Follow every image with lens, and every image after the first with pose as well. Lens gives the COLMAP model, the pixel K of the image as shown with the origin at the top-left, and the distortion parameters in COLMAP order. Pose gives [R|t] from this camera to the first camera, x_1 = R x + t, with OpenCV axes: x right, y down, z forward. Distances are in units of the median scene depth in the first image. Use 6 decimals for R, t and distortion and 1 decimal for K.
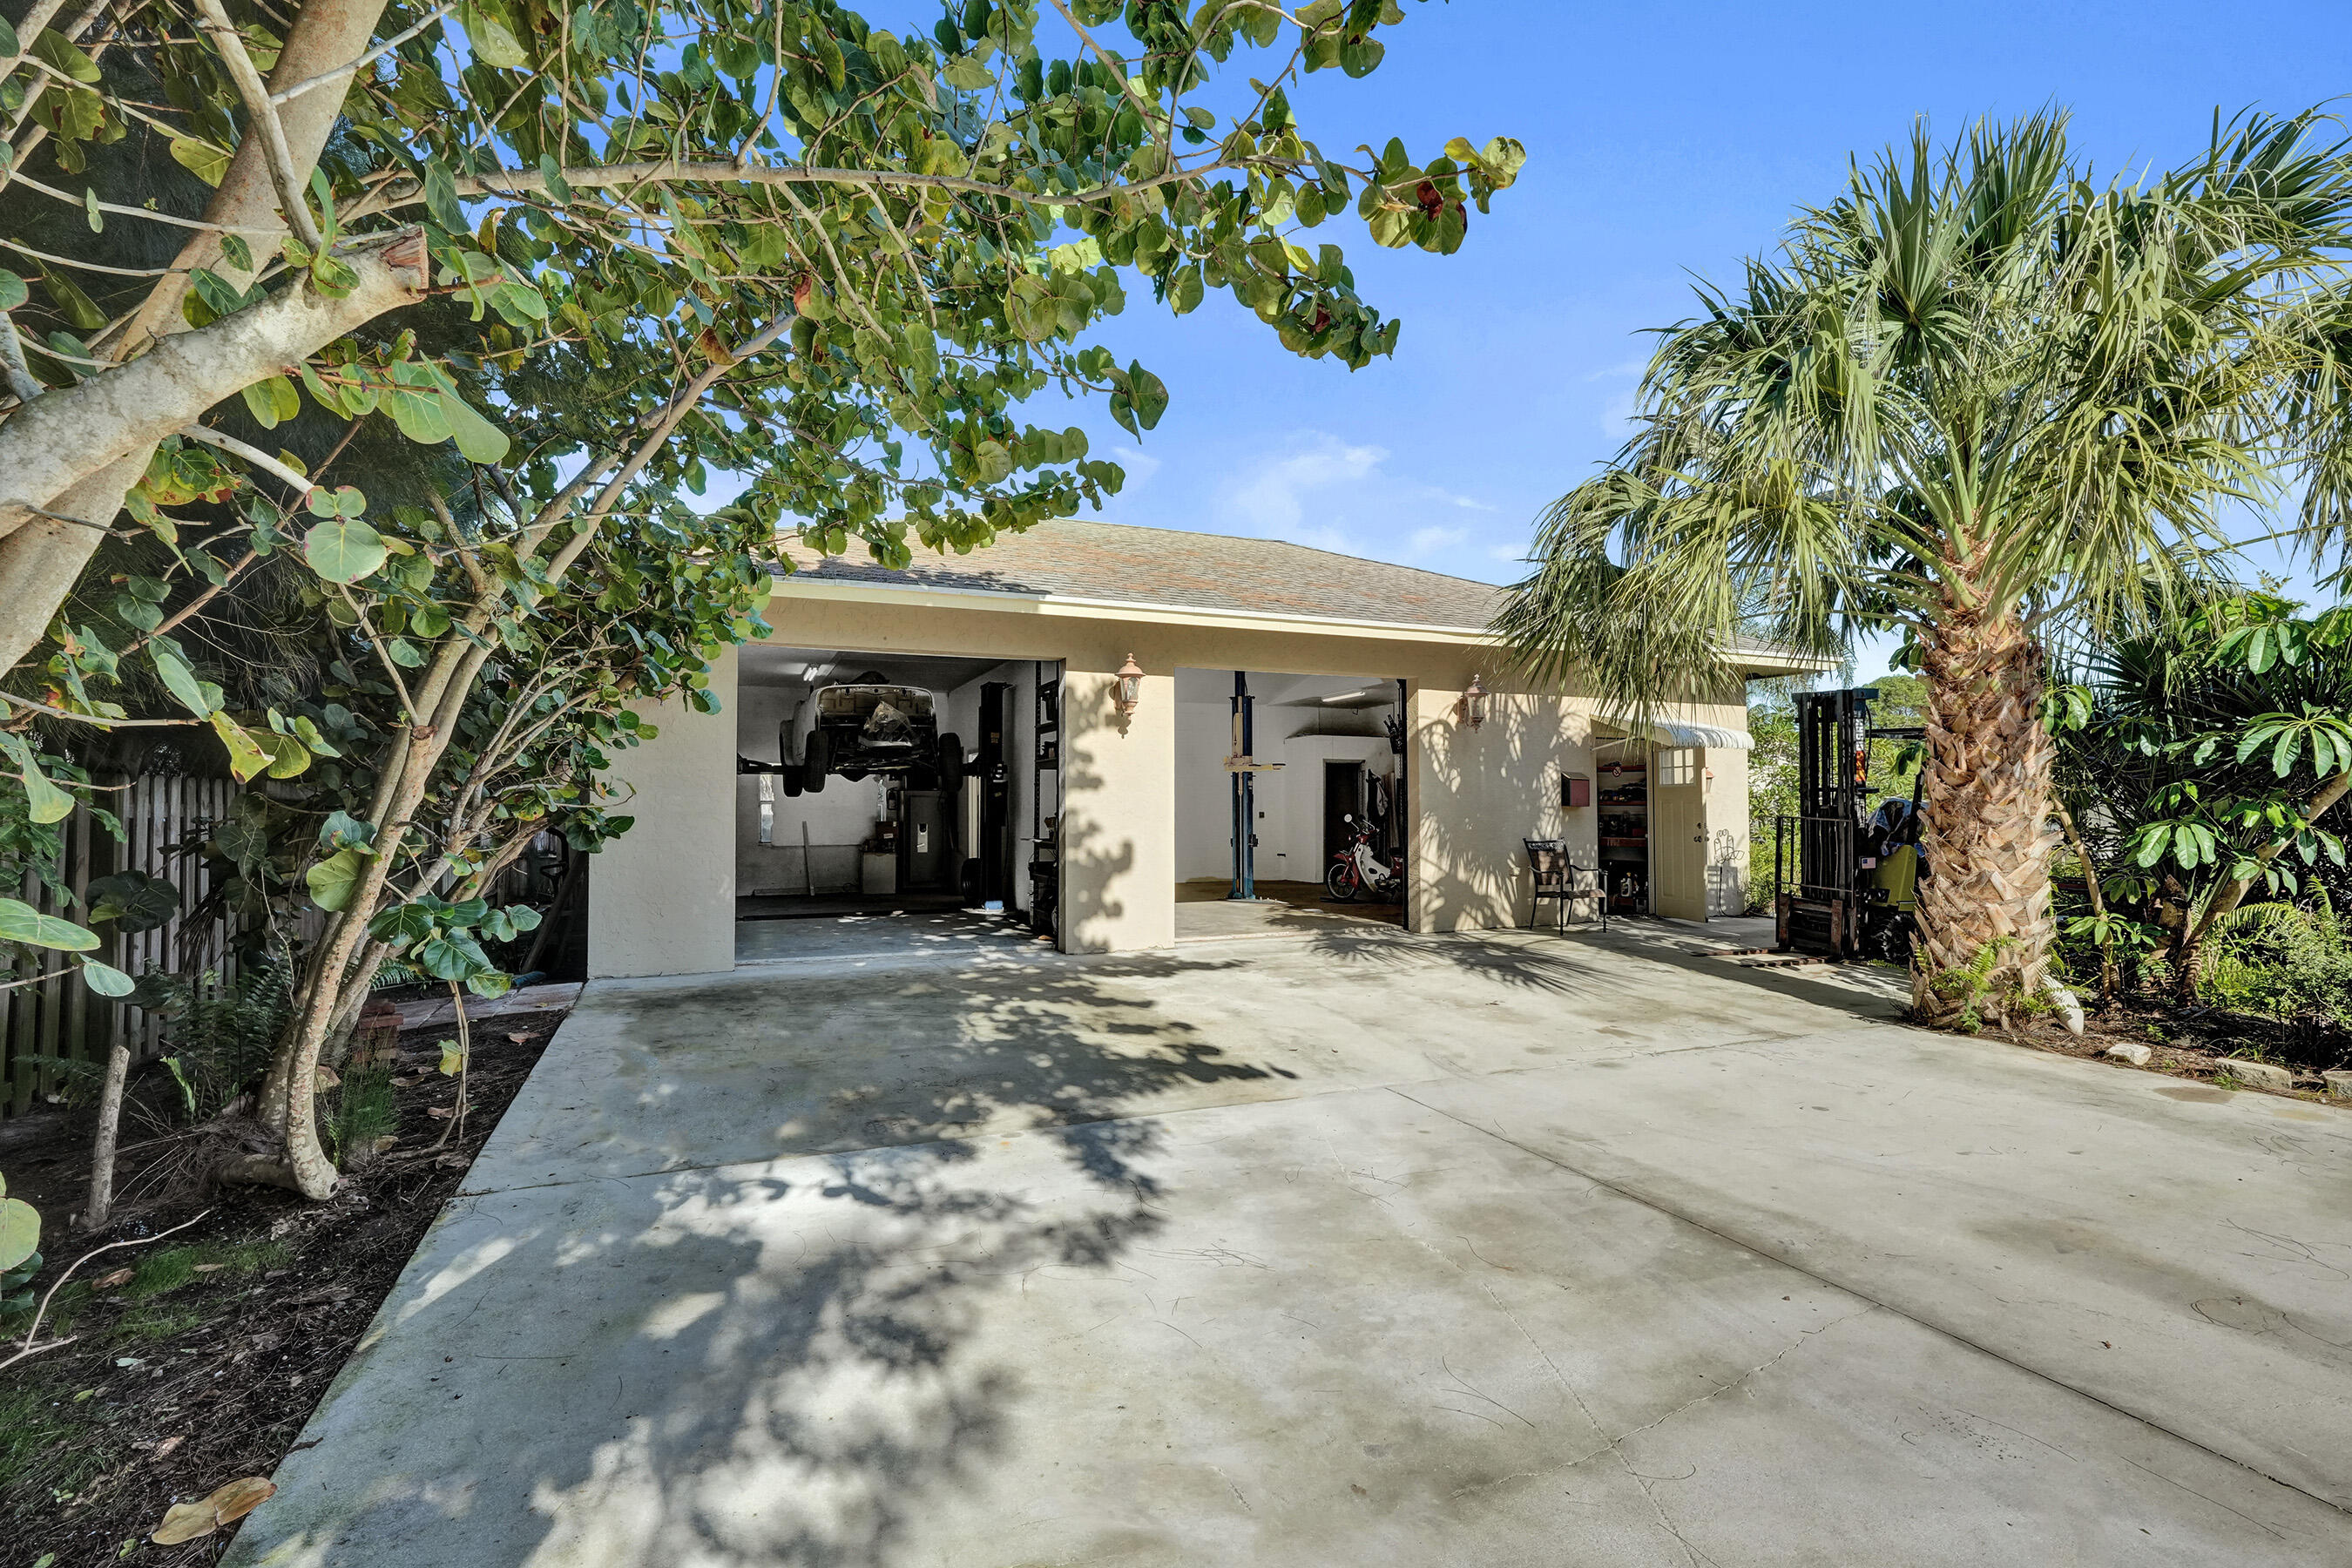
lens RADIAL K [[1055.9, 0, 1176.9], [0, 1055.9, 790.4], [0, 0, 1]] dist [-0.004298, -0.000337]
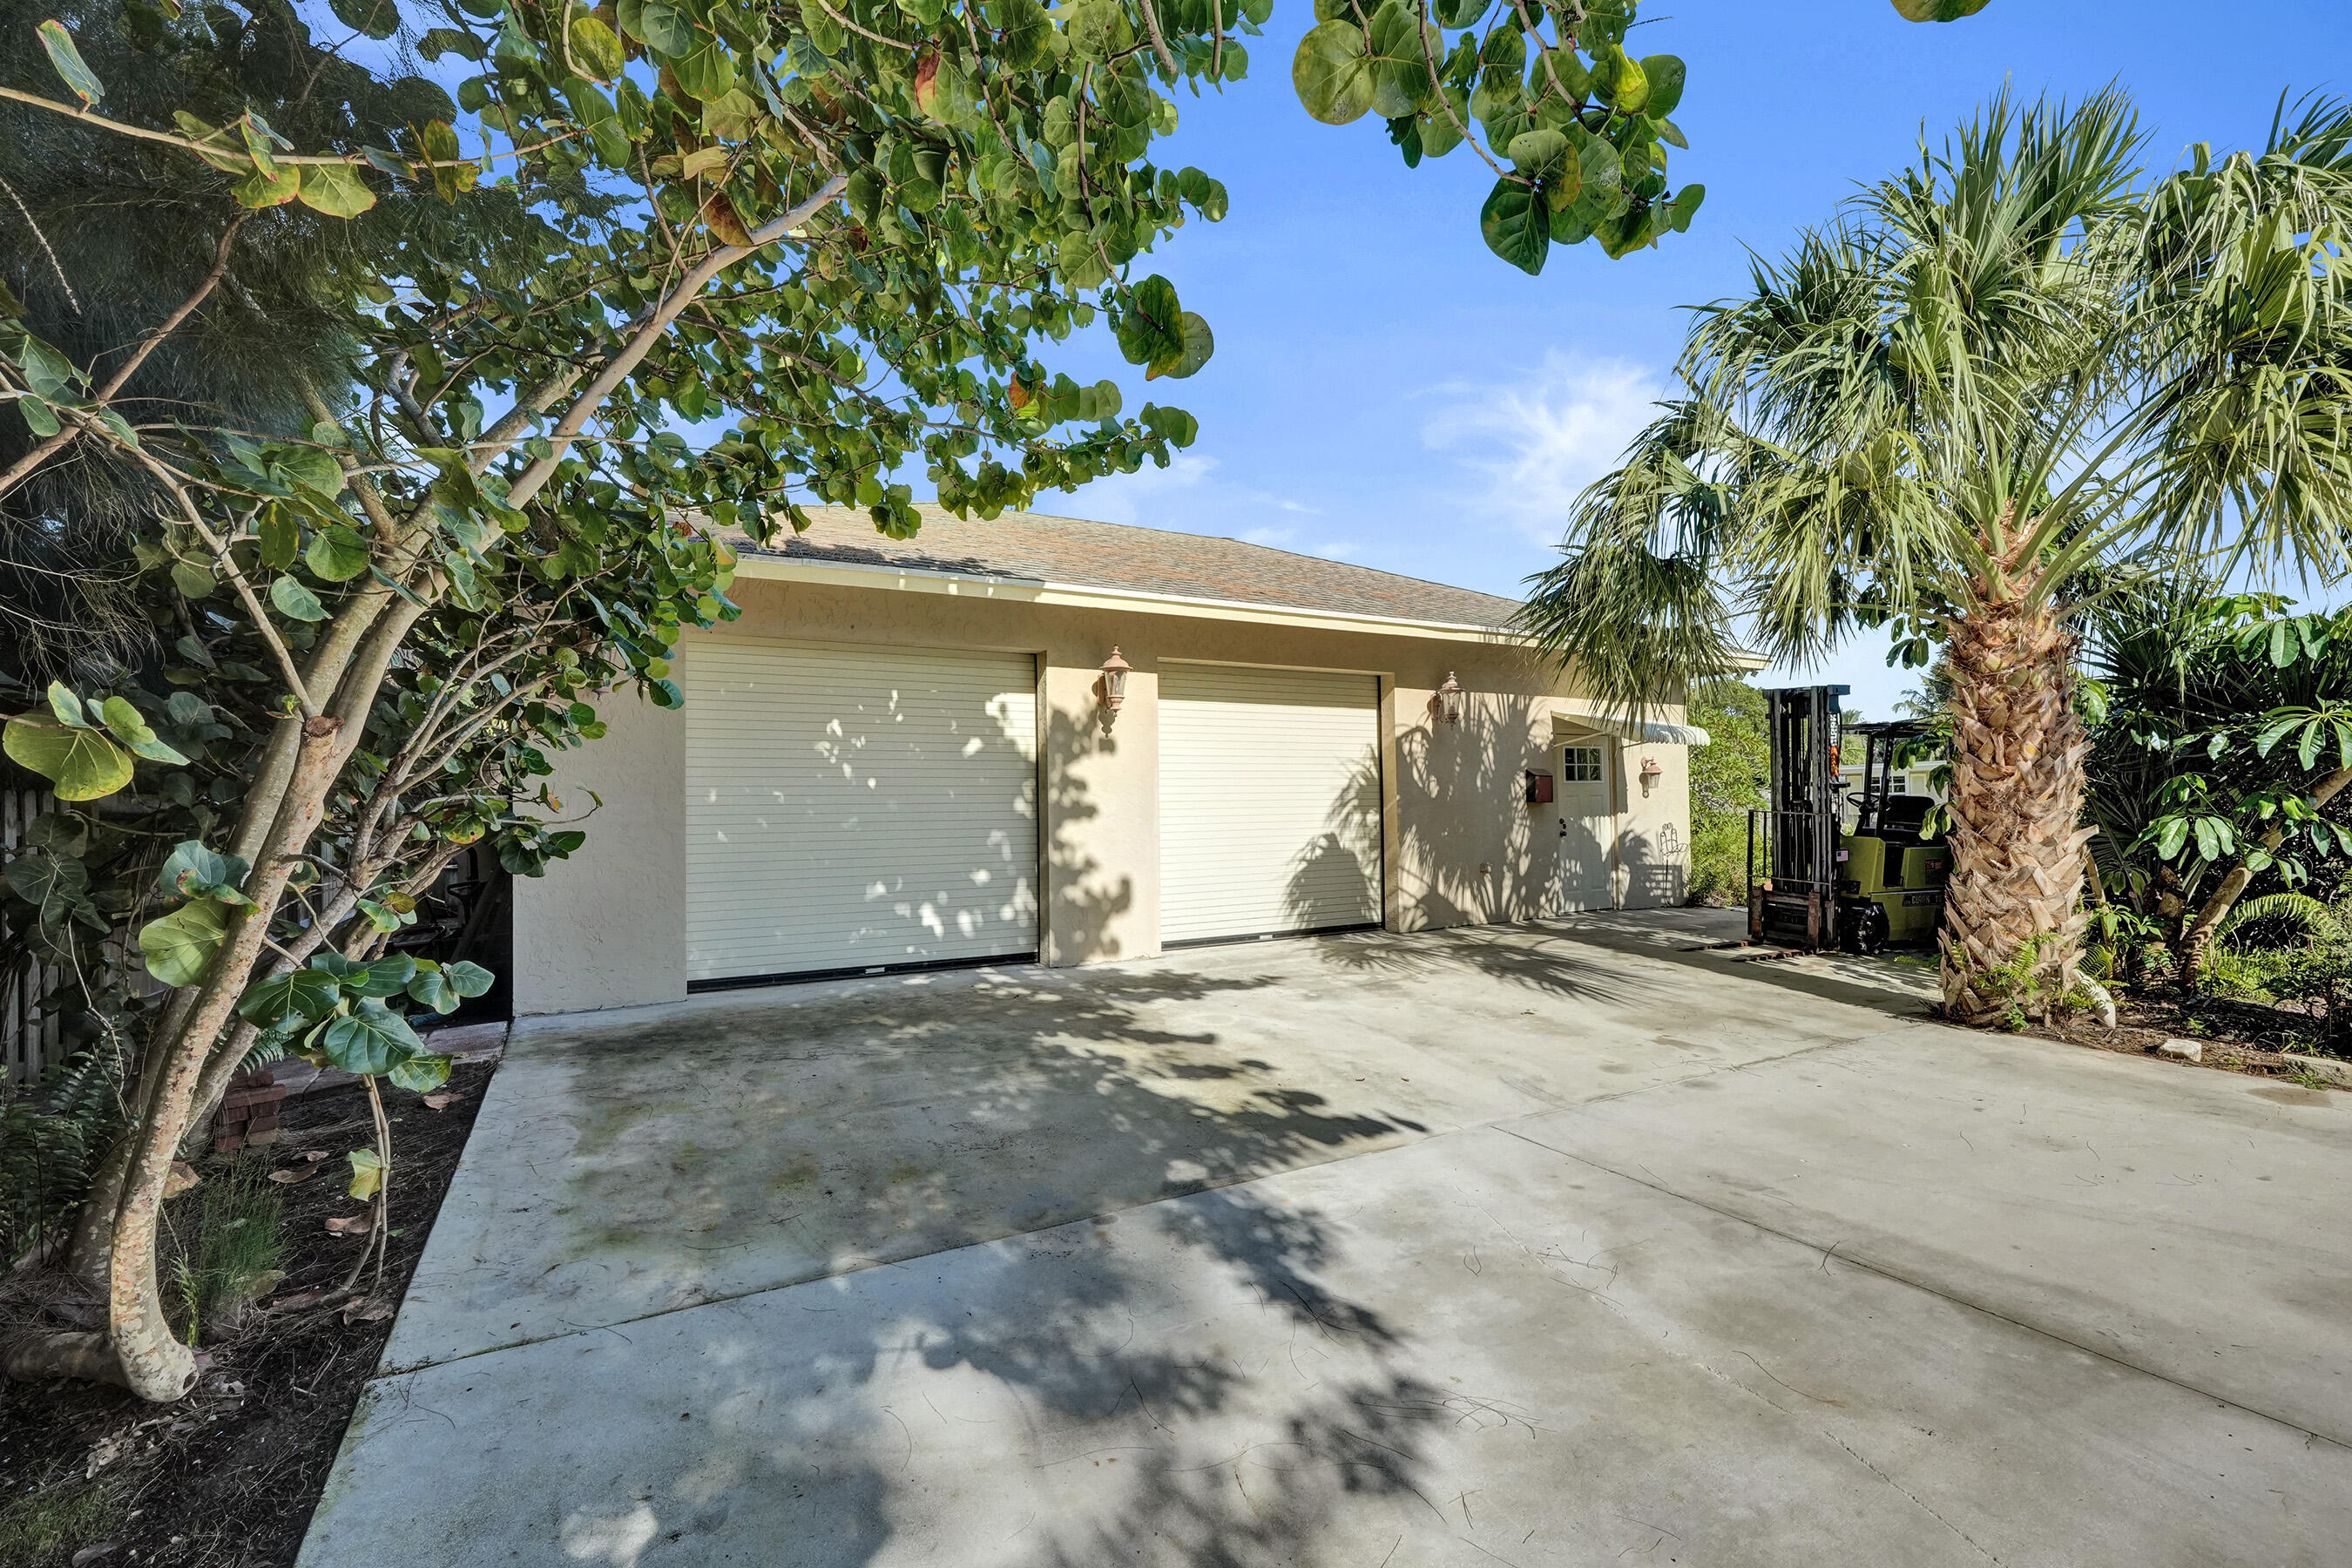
lens RADIAL K [[1052.4, 0, 1230.7], [0, 1052.4, 794.7], [0, 0, 1]] dist [-0.014898, 0.005997]
pose [[0.994038, -0.009718, 0.108604, -0.111921], [0.009114, 0.999940, 0.006057, -0.005278], [-0.108656, -0.005031, 0.994067, 0.143939]]
